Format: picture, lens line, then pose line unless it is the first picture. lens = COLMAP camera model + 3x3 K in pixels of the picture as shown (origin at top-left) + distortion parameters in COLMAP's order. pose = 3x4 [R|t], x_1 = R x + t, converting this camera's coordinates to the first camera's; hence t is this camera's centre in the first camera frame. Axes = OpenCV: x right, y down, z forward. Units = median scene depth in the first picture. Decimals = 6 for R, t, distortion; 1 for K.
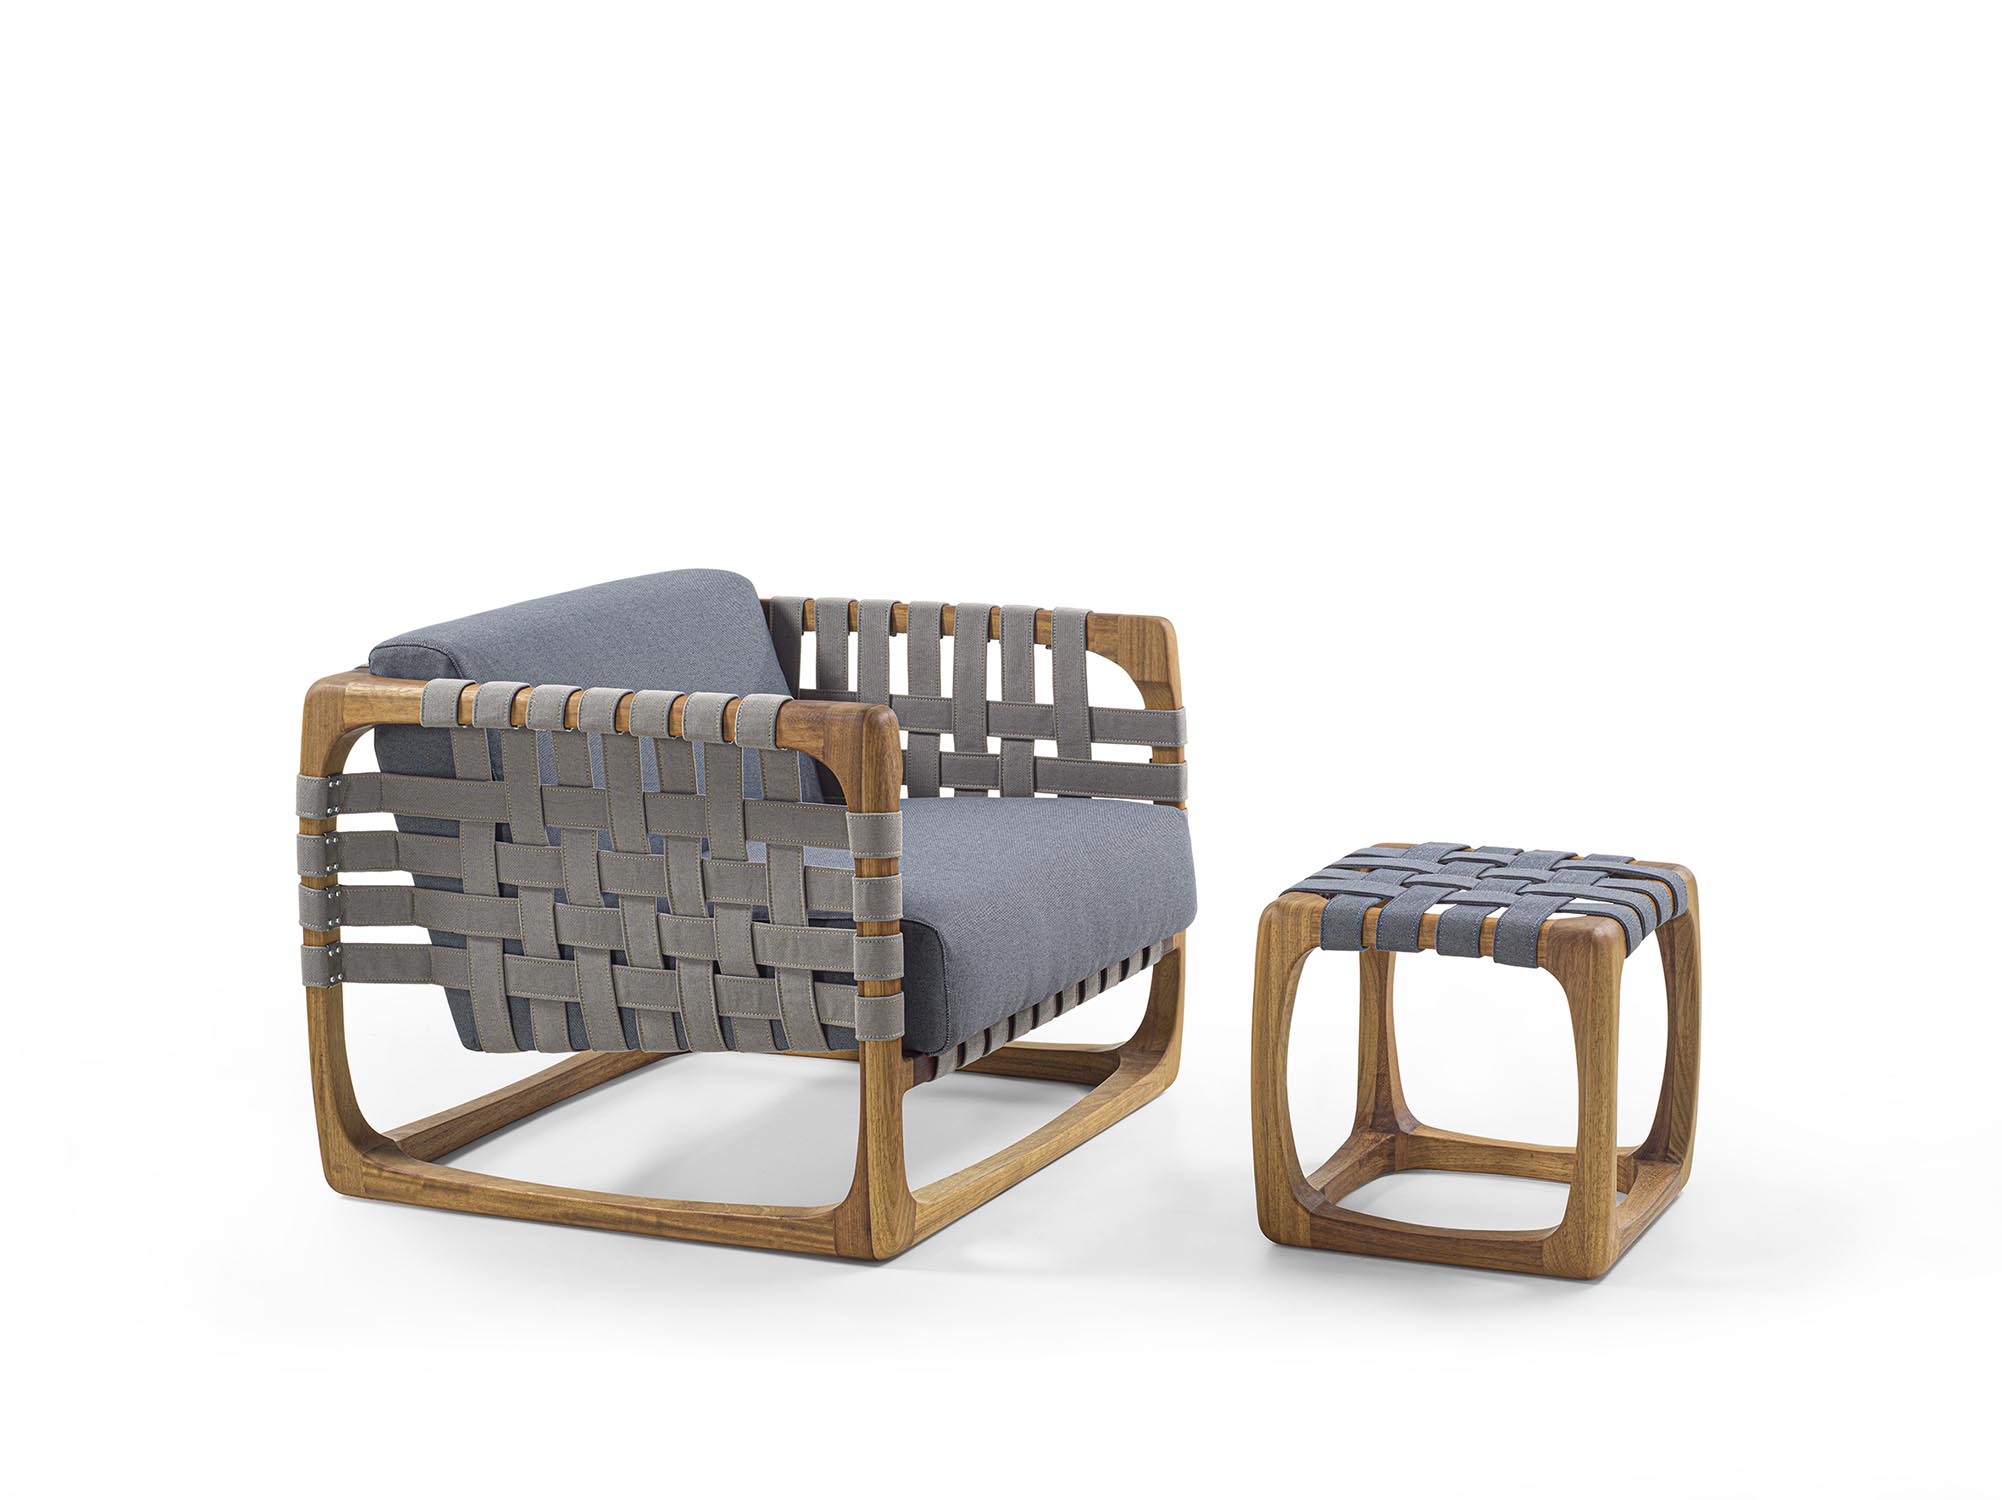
lens RADIAL K [[3754.9, 0, 999.9], [0, 3754.9, 759.1], [0, 0, 1]] dist [-0.094144, 0.000000]
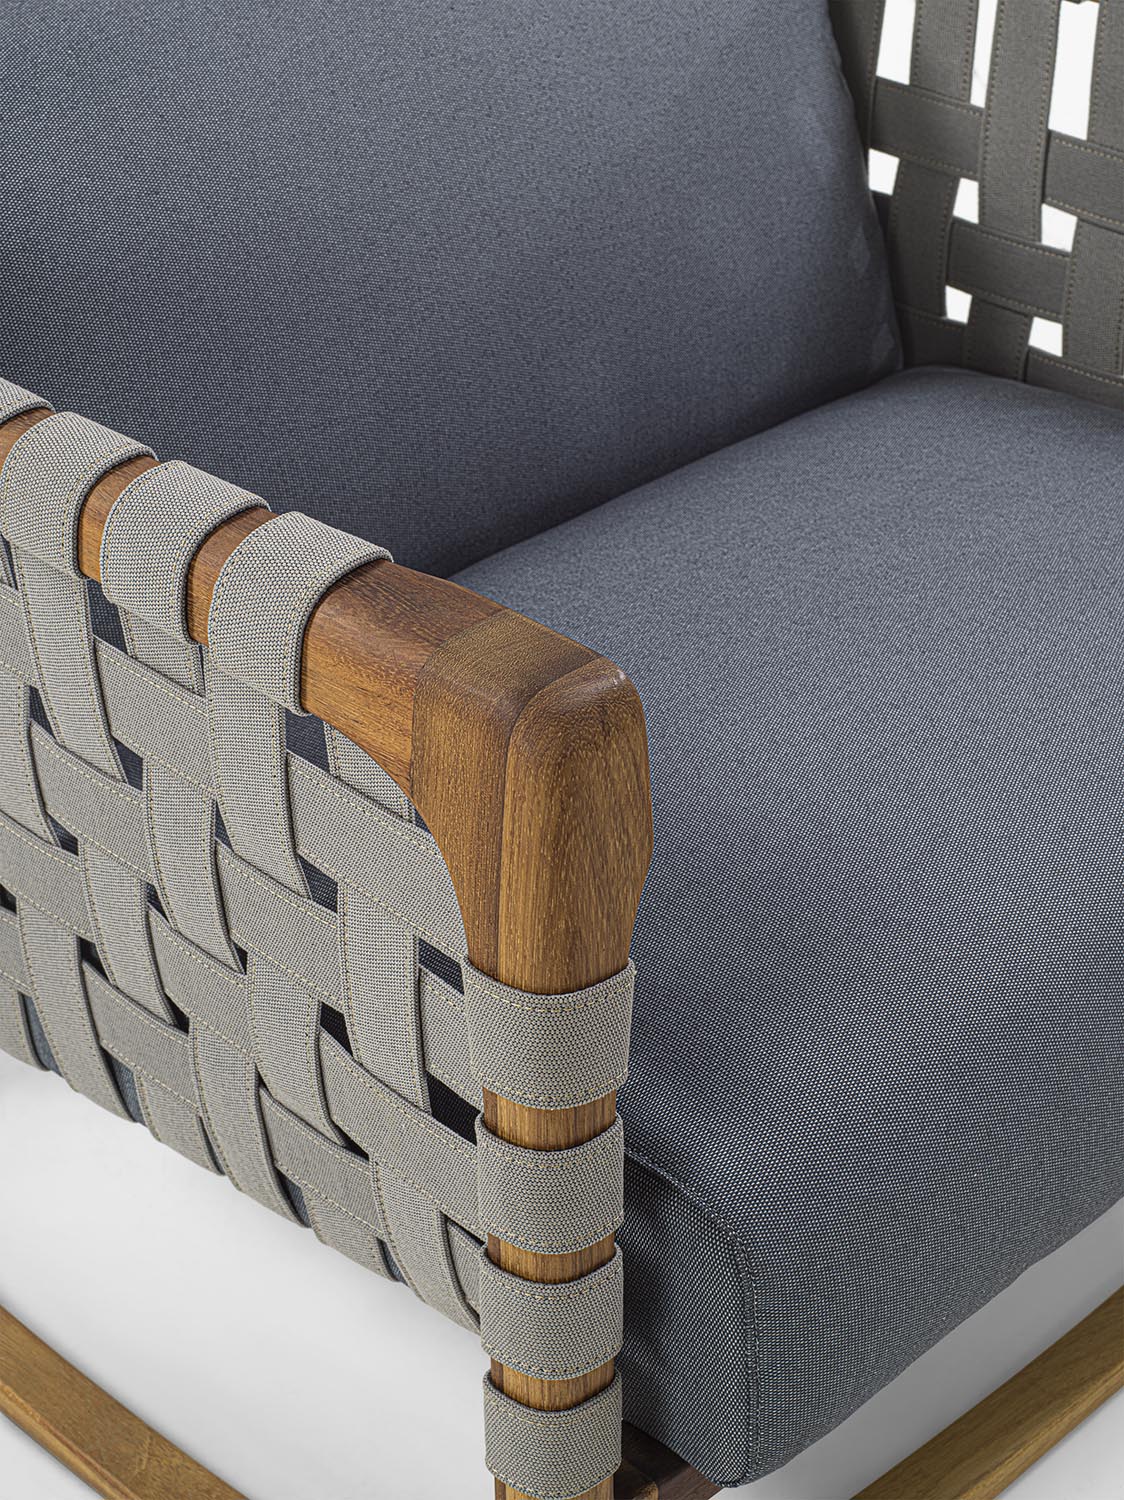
lens RADIAL K [[2813.4, 0, 561.8], [0, 2813.4, 749.3], [0, 0, 1]] dist [-0.094144, 0.000000]
pose [[0.940683, 0.198065, -0.275473, 0.020688], [-0.062256, 0.898897, 0.433714, -0.108168], [0.333526, -0.390838, 0.857908, 0.757072]]
